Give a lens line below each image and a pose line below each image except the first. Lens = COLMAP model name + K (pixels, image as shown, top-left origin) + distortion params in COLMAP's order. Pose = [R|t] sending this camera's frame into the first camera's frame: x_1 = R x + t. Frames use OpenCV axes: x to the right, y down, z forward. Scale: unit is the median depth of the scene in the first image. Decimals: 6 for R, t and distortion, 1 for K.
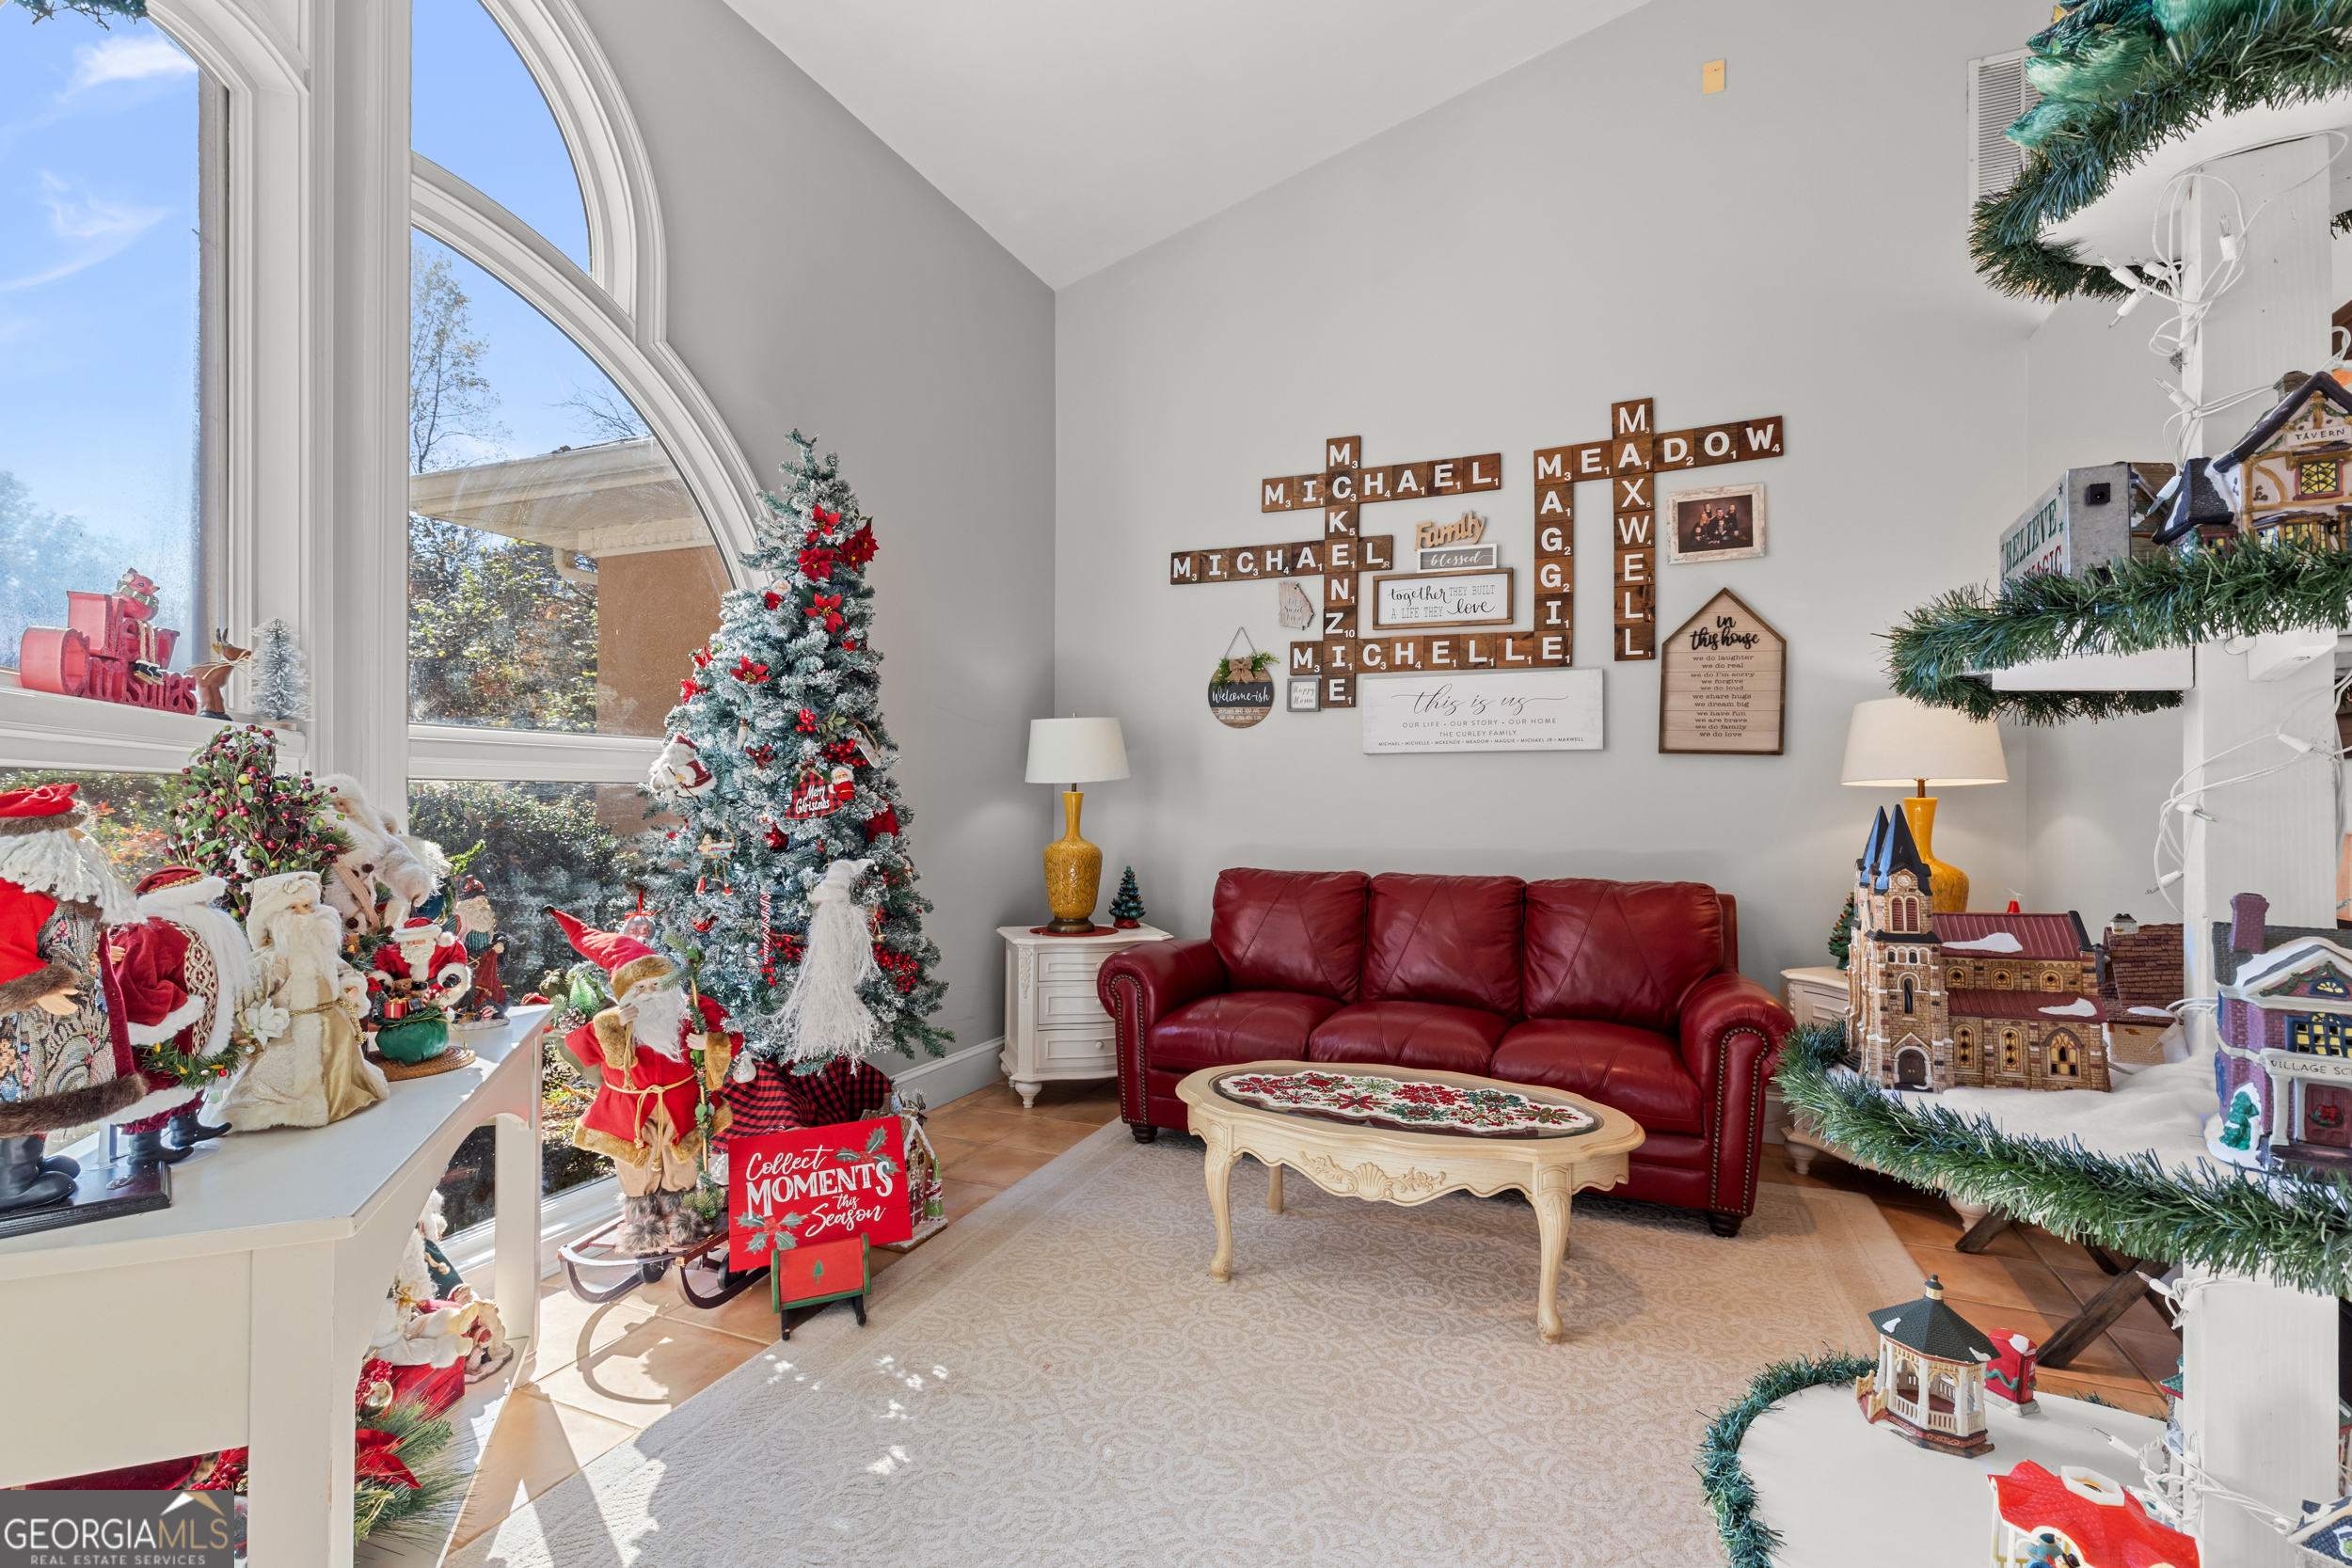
lens RADIAL K [[1076.7, 0, 1177.9], [0, 1076.7, 787.5], [0, 0, 1]] dist [-0.001137, -0.000082]
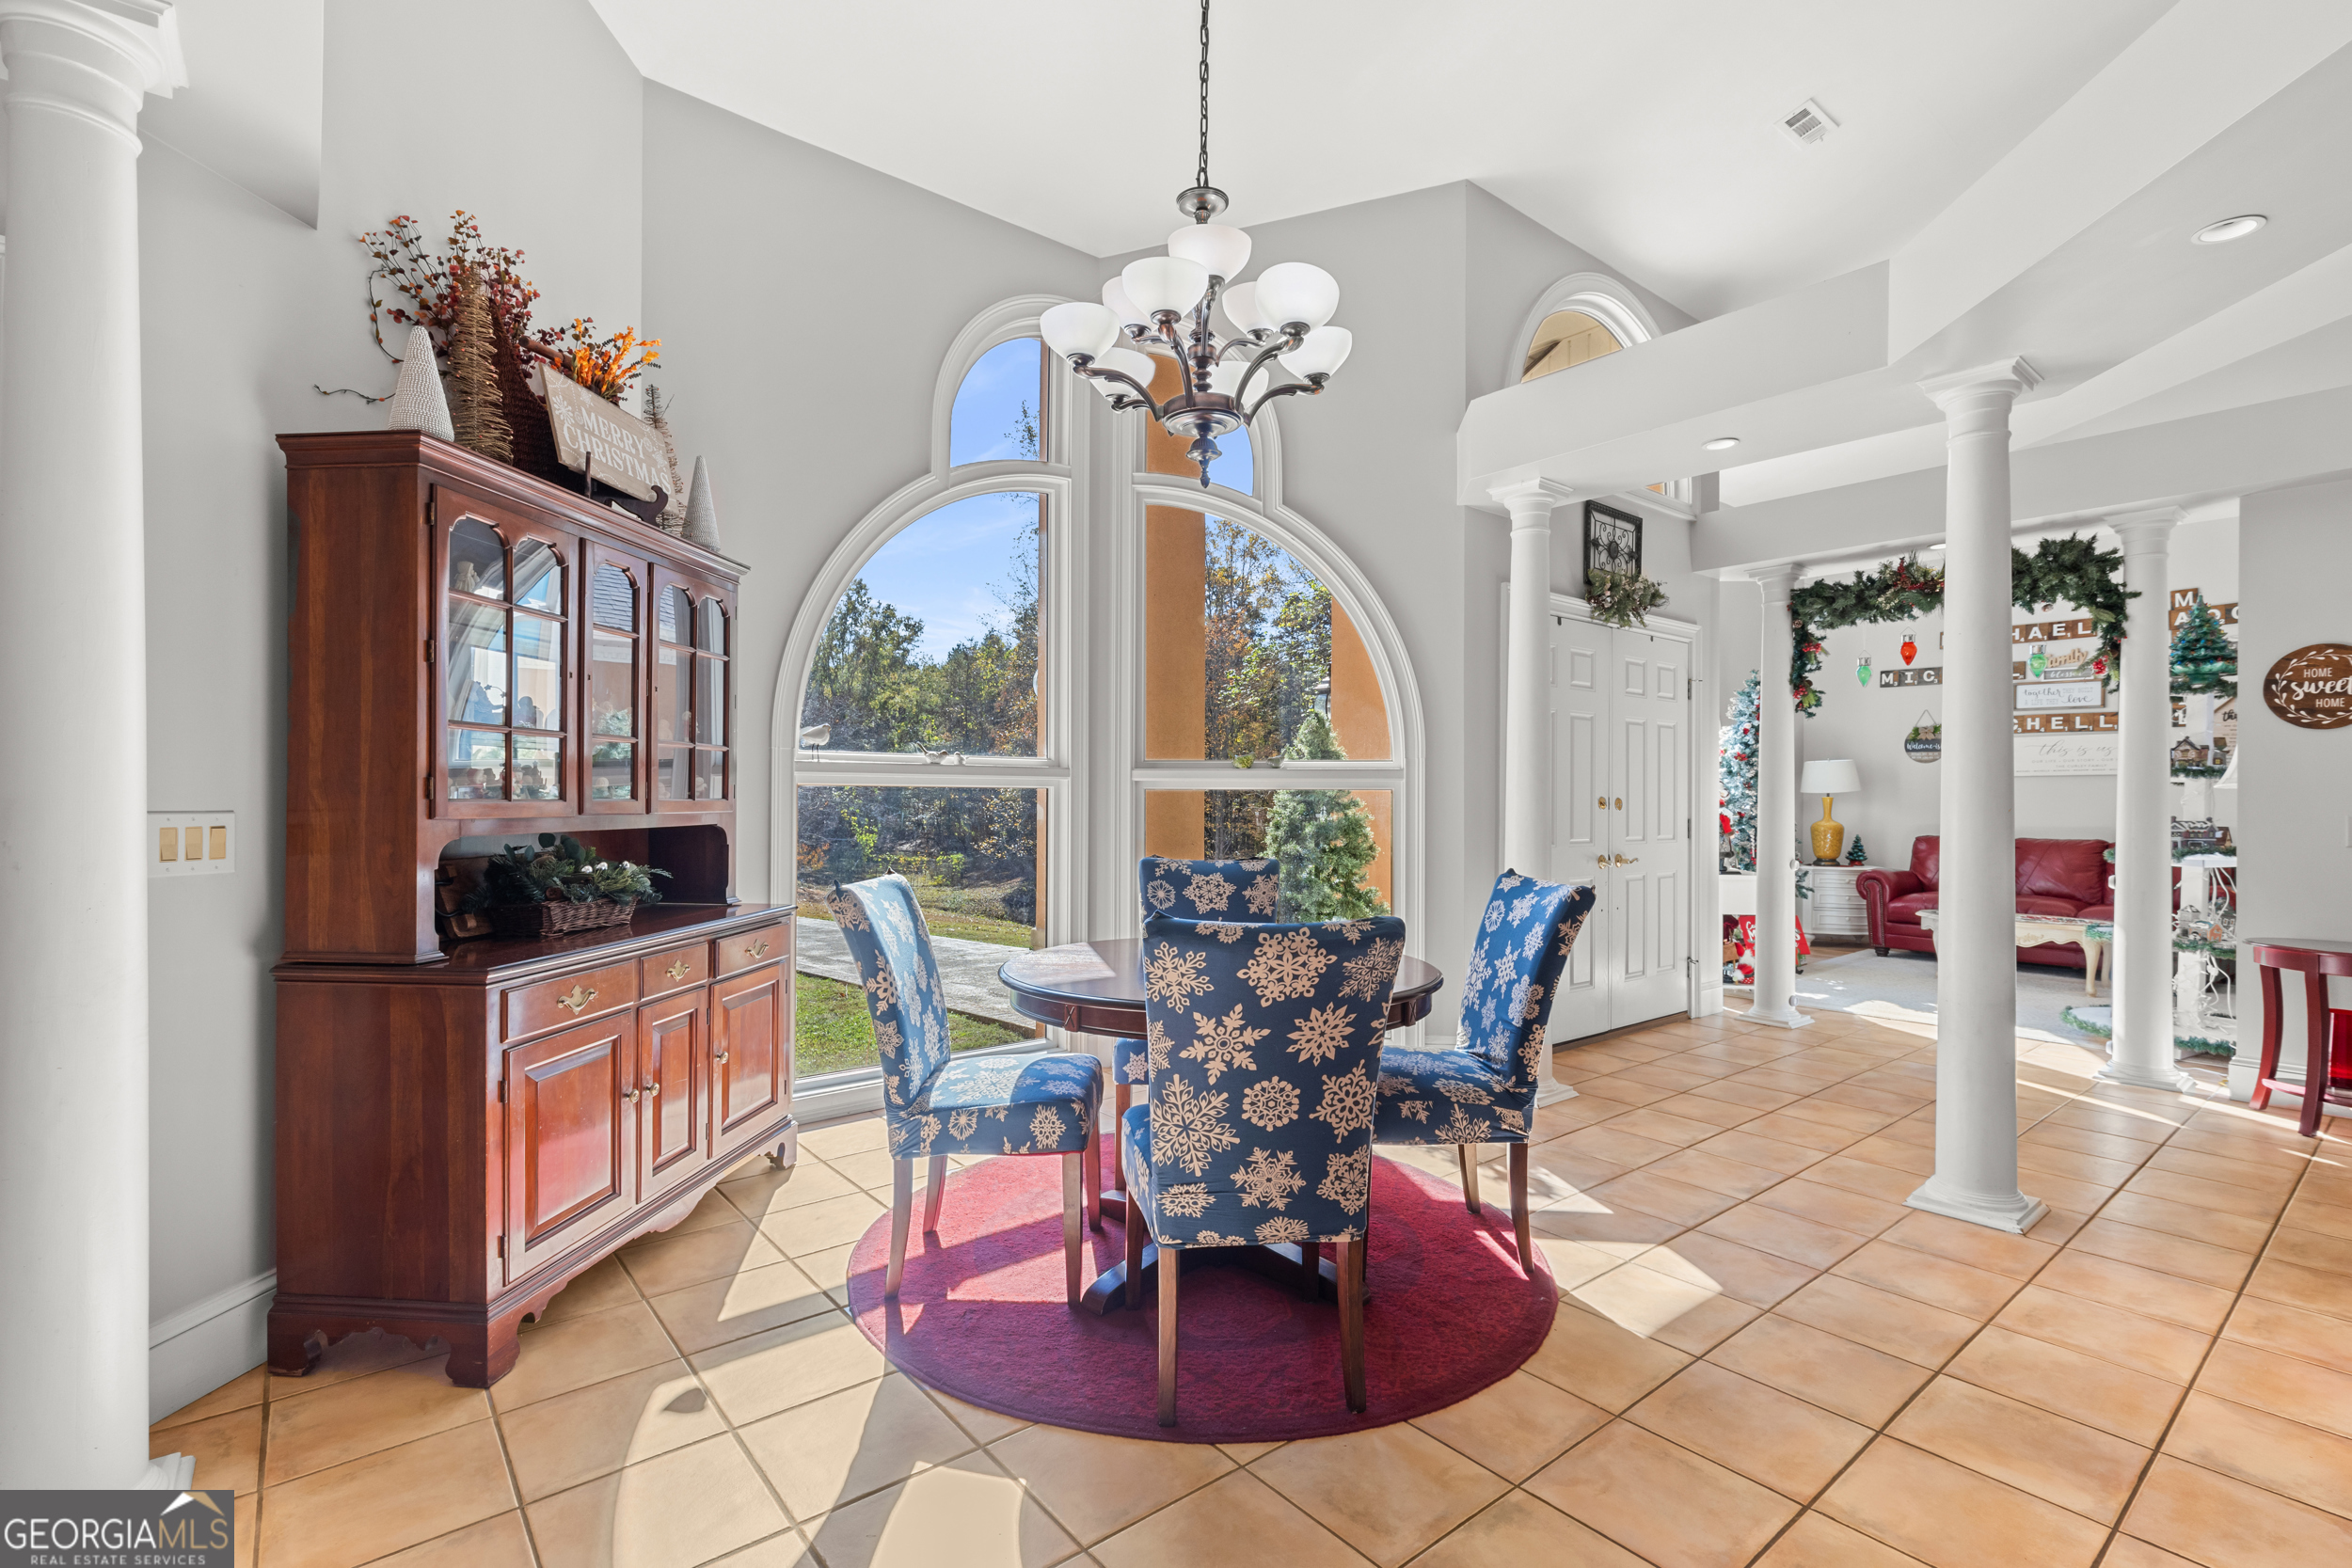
lens RADIAL K [[1076.7, 0, 1165.7], [0, 1076.7, 794.1], [0, 0, 1]] dist [-0.001137, -0.000082]
pose [[0.880602, -0.002098, -0.473852, -0.239286], [0.006306, 0.999954, 0.007291, -0.023684], [0.473815, -0.009408, 0.880574, -1.404658]]
